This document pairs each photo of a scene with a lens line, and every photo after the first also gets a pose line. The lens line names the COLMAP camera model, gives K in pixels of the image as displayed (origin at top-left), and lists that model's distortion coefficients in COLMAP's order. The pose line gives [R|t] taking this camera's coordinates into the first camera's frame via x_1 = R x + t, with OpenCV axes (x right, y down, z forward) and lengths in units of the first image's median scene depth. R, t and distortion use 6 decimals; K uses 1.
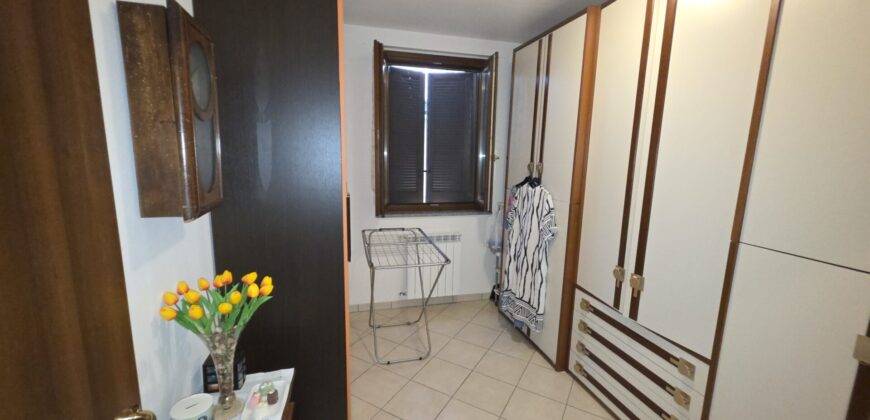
lens RADIAL K [[346.8, 0, 435.2], [0, 346.8, 207.7], [0, 0, 1]] dist [0.002147, 0.000502]
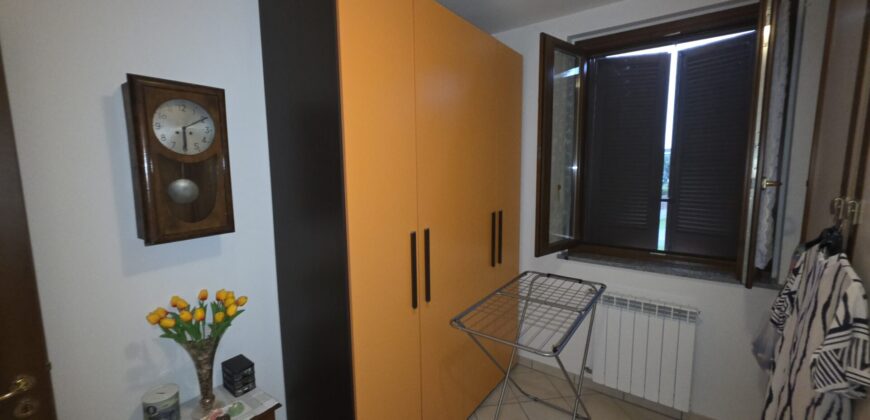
lens RADIAL K [[346.8, 0, 432.9], [0, 346.8, 211.9], [0, 0, 1]] dist [0.002147, 0.000502]
pose [[0.613098, 0.070902, -0.786819, 0.267328], [-0.096249, 0.995249, 0.014686, -0.060017], [0.784122, 0.066726, 0.617009, 0.296727]]
